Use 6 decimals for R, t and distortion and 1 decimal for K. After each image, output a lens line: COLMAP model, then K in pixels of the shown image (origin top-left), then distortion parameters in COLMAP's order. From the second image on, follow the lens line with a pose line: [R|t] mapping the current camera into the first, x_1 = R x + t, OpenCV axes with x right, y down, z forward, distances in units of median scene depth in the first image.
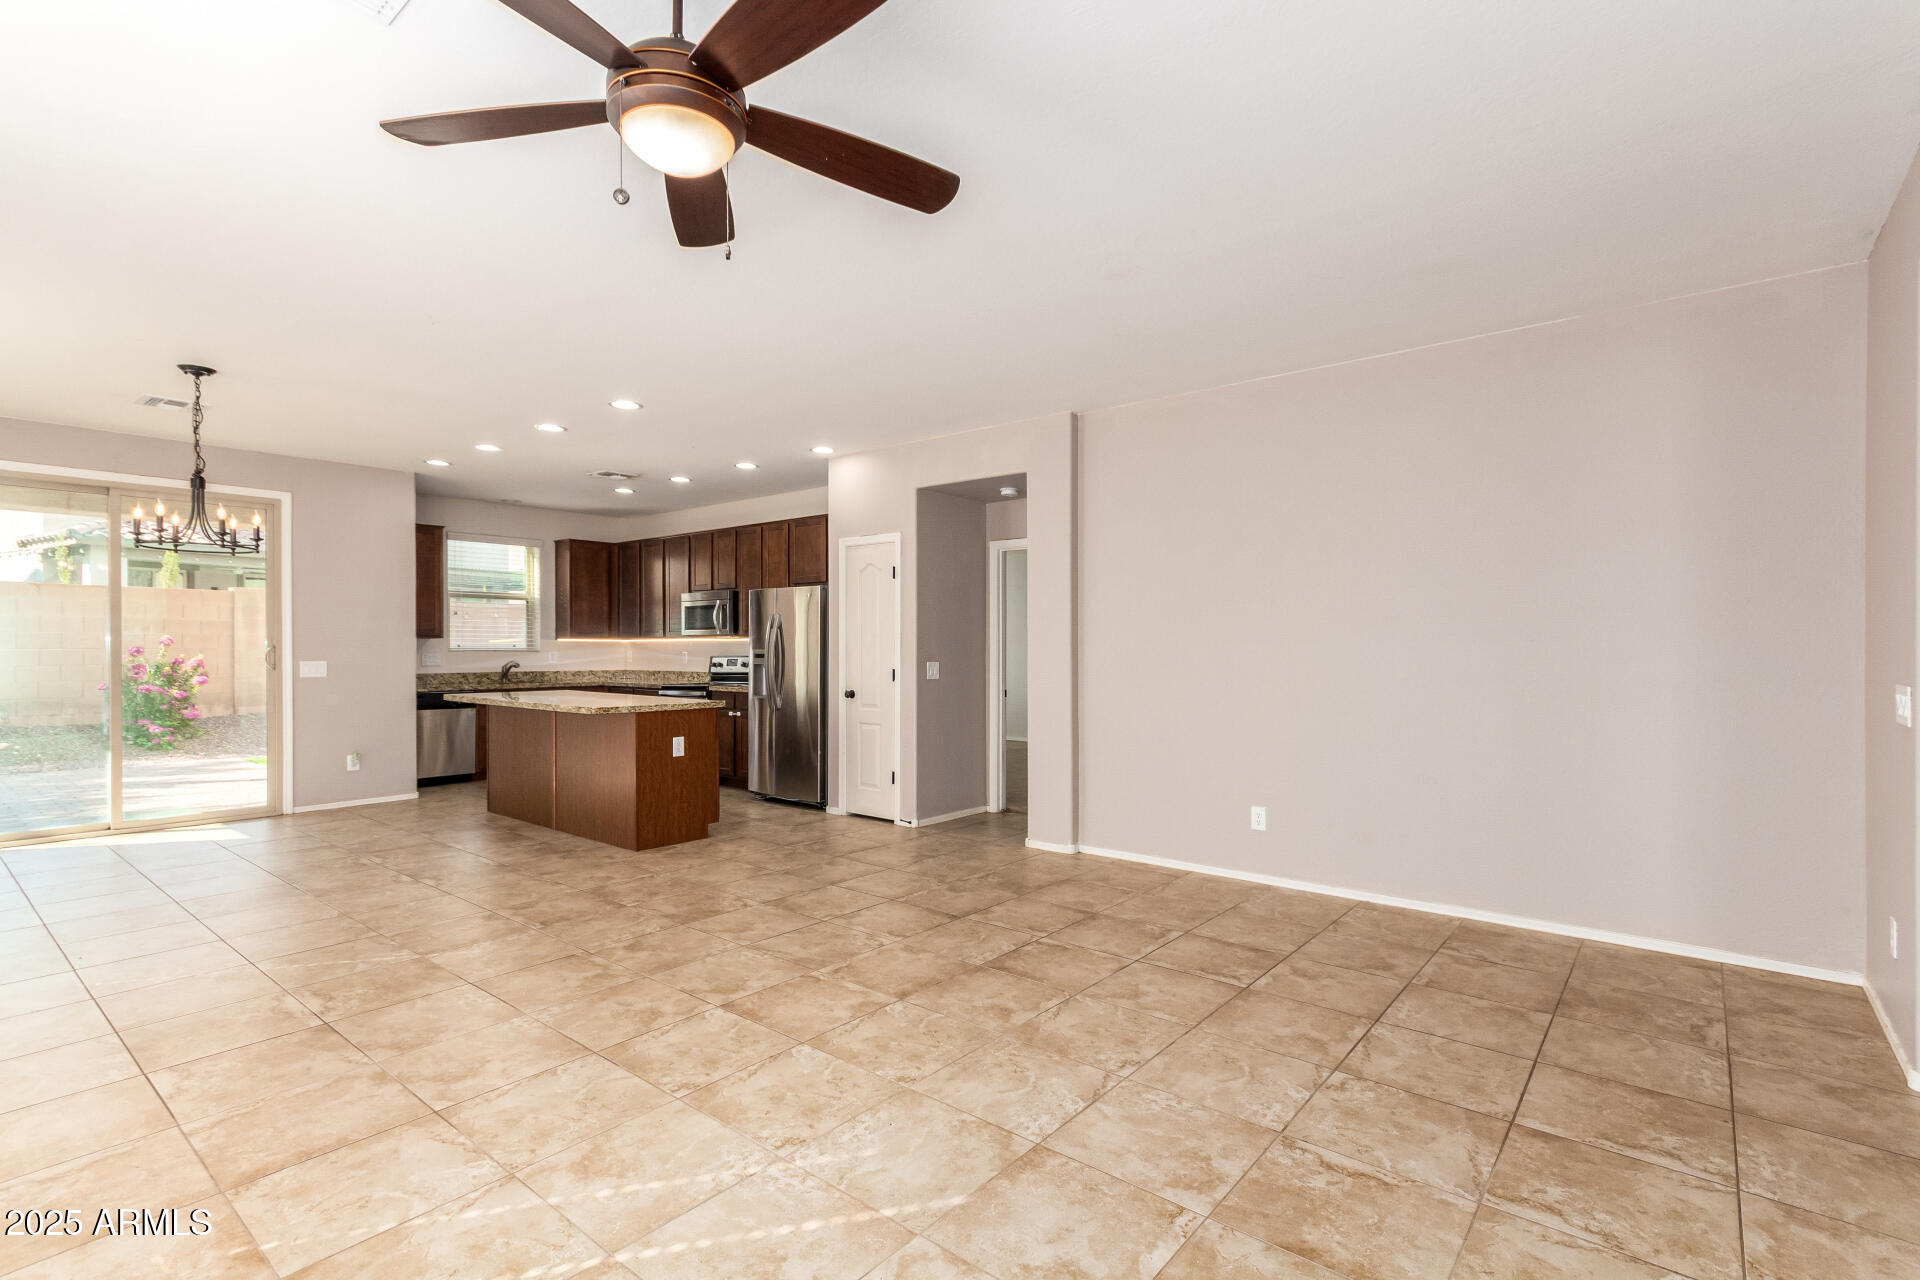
lens RADIAL K [[897.4, 0, 967.1], [0, 897.4, 658.2], [0, 0, 1]] dist [0.000432, -0.000472]
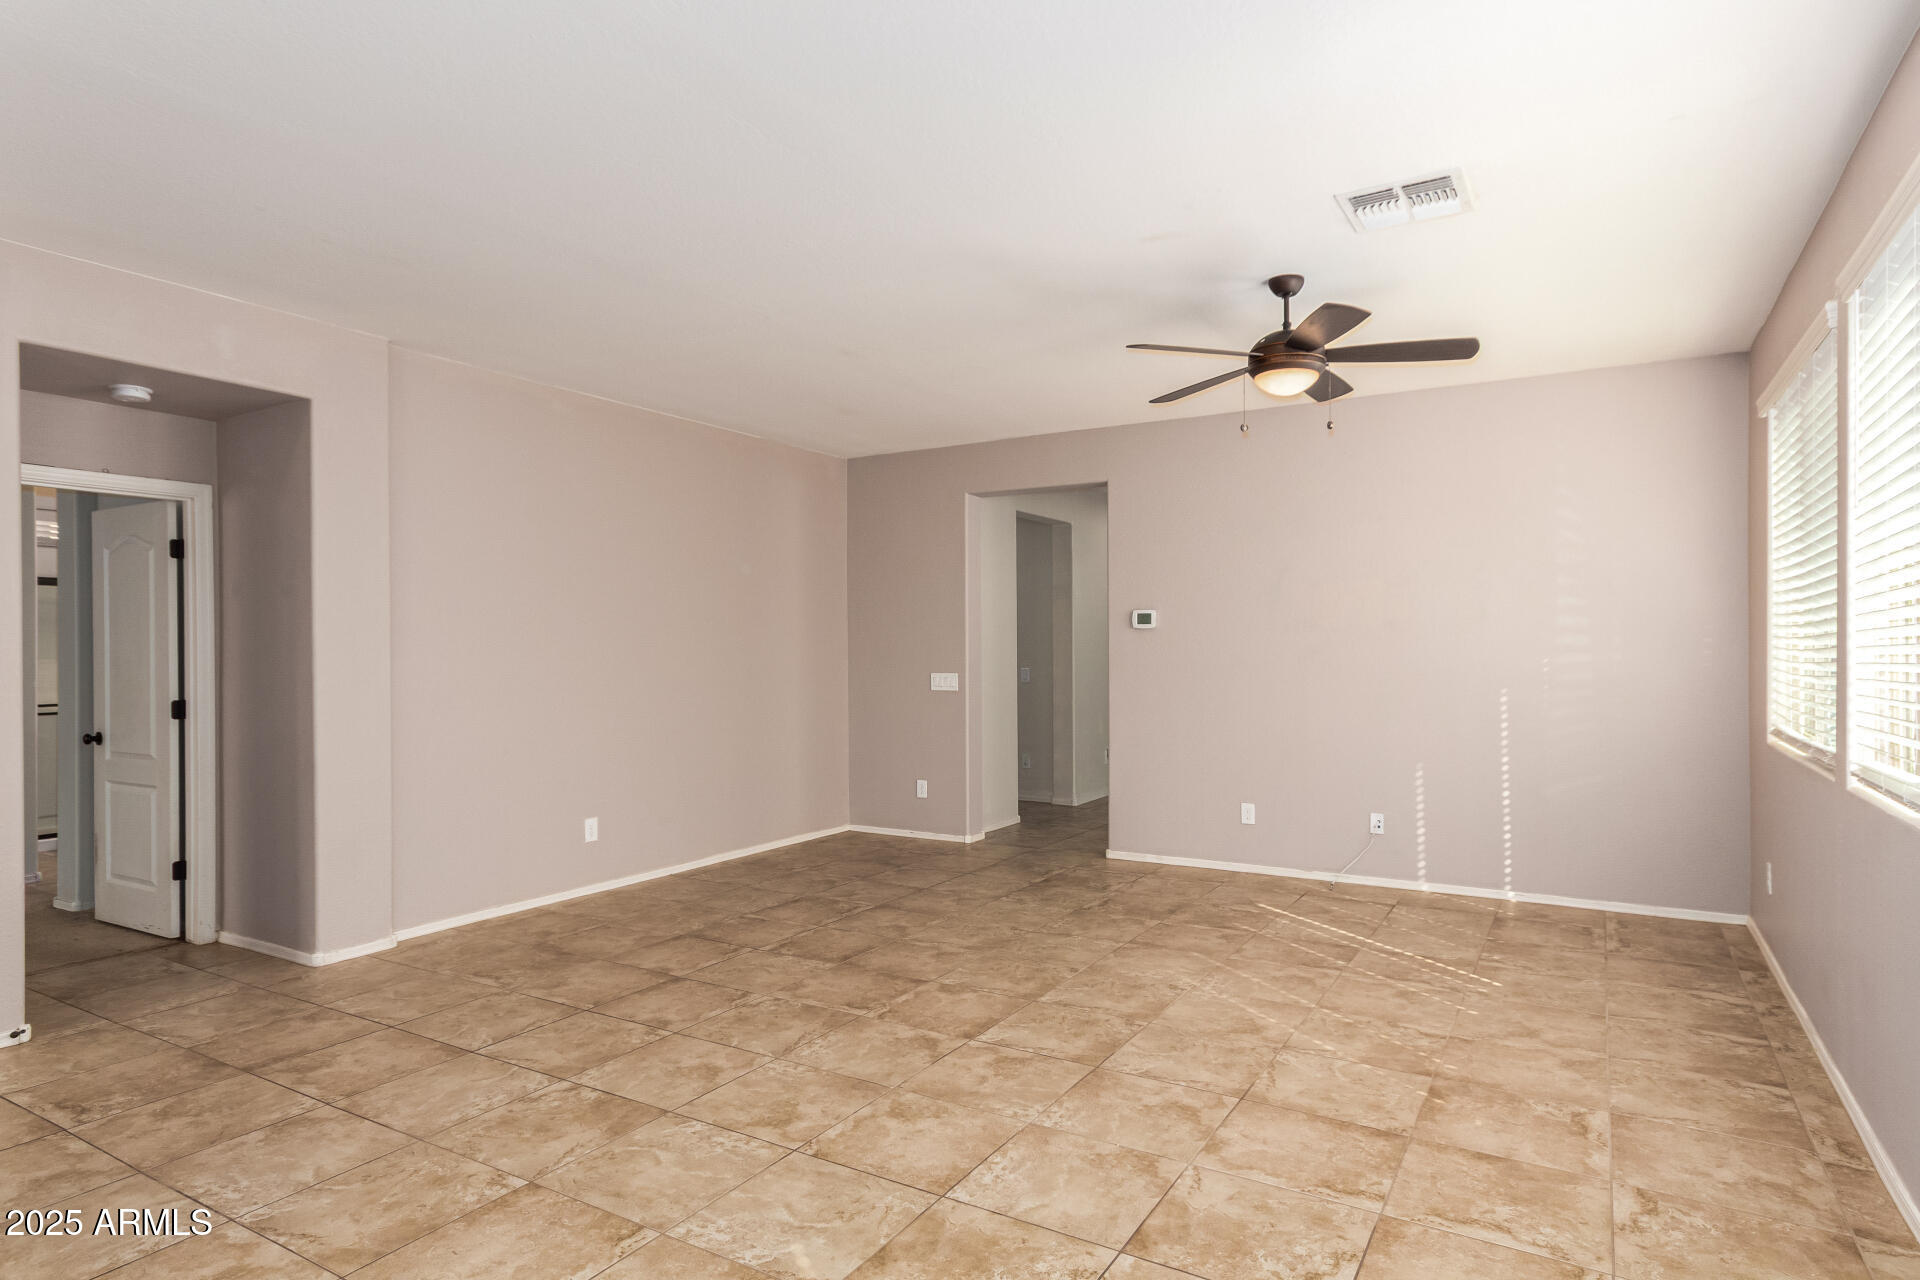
lens RADIAL K [[1085.9, 0, 960.0], [0, 1085.9, 640.0], [0, 0, 1]] dist [-0.000373, 0.000243]
pose [[-0.146298, 0.004817, 0.989229, -1.340051], [0.017723, 0.999840, -0.002248, -0.029338], [-0.989082, 0.017203, -0.146360, 1.112531]]
